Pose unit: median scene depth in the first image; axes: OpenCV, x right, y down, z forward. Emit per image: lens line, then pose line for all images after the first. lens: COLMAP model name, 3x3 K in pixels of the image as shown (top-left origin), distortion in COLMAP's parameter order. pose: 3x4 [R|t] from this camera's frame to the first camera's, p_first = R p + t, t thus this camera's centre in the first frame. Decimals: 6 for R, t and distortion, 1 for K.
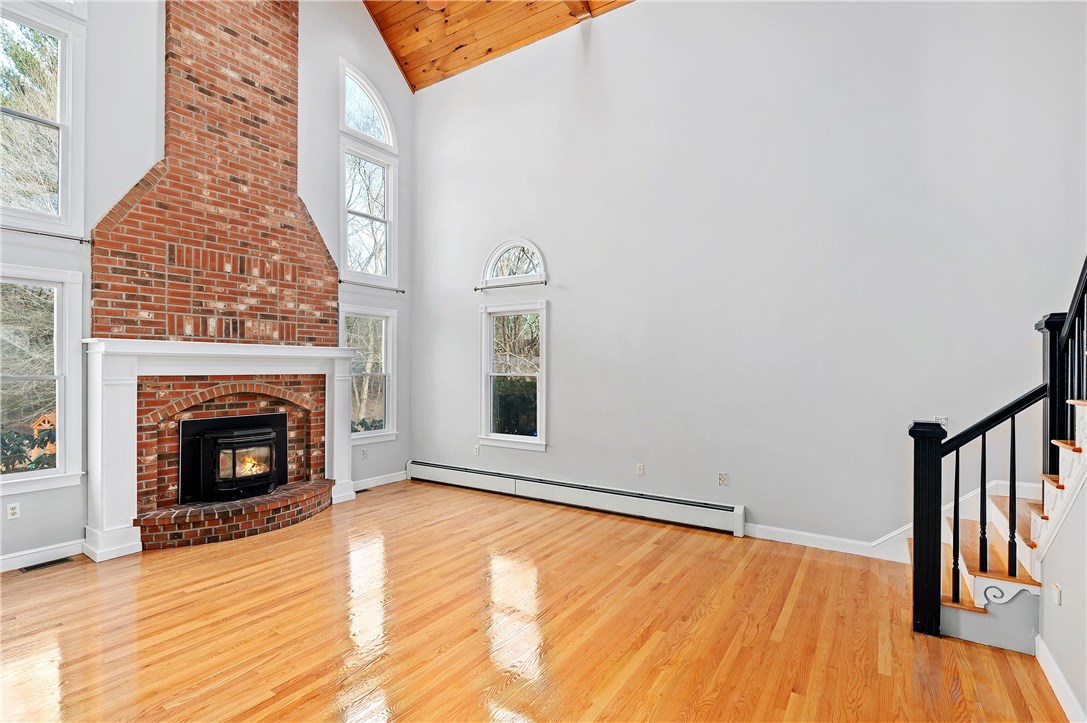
lens RADIAL K [[518.0, 0, 538.9], [0, 518.0, 366.0], [0, 0, 1]] dist [-0.006696, -0.002306]
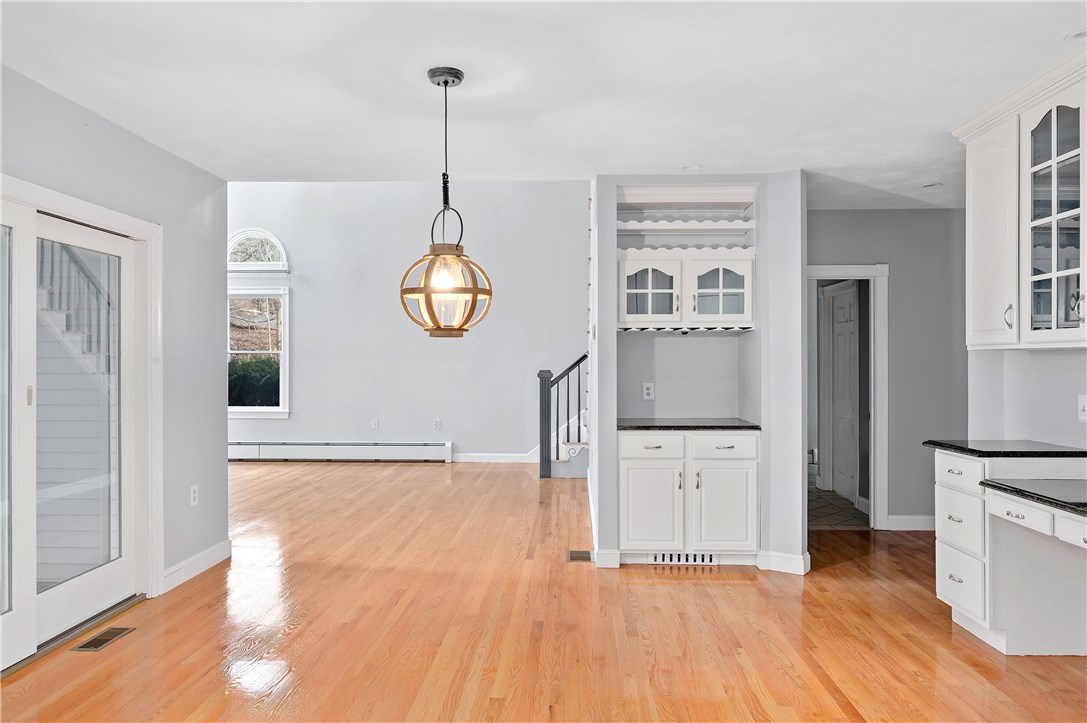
lens RADIAL K [[714.9, 0, 544.2], [0, 714.9, 360.9], [0, 0, 1]] dist [-0.005519, -0.001486]
pose [[0.858241, -0.002863, 0.513238, -0.582641], [0.003465, 0.999994, -0.000215, 0.072384], [-0.513235, 0.001963, 0.858246, -1.214109]]
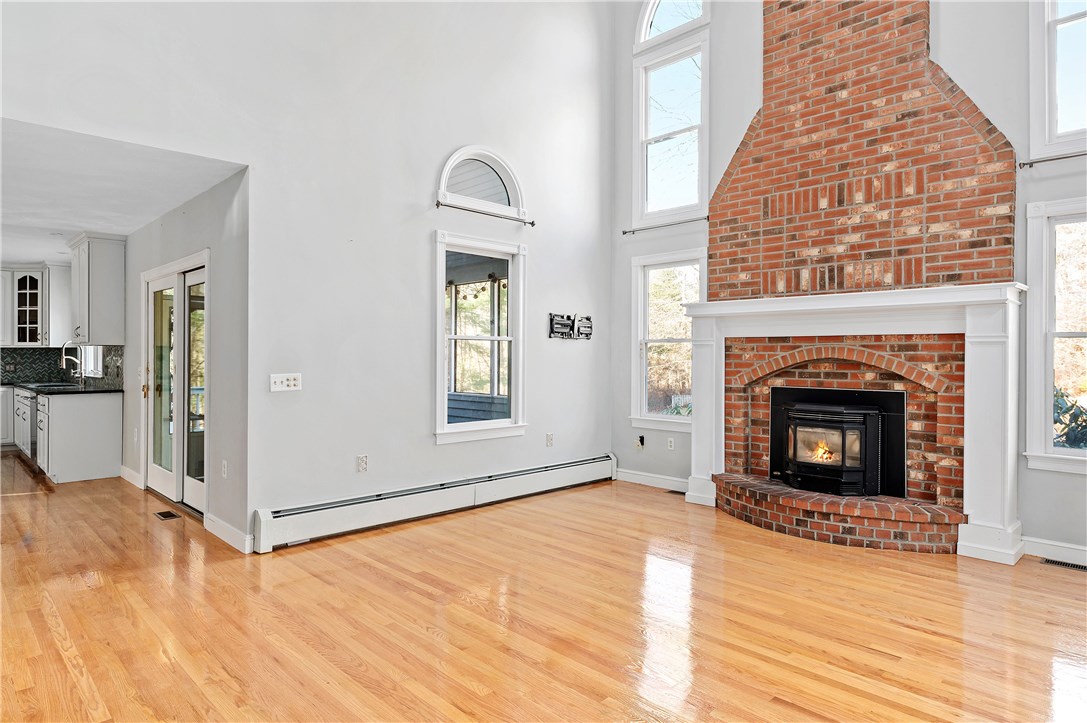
lens RADIAL K [[627.3, 0, 547.3], [0, 627.3, 357.3], [0, 0, 1]] dist [-0.009106, 0.000398]
pose [[-0.200578, -0.003636, -0.979671, 0.437996], [-0.005612, 0.999981, -0.002563, 0.054442], [0.979662, 0.004983, -0.200594, 0.770381]]
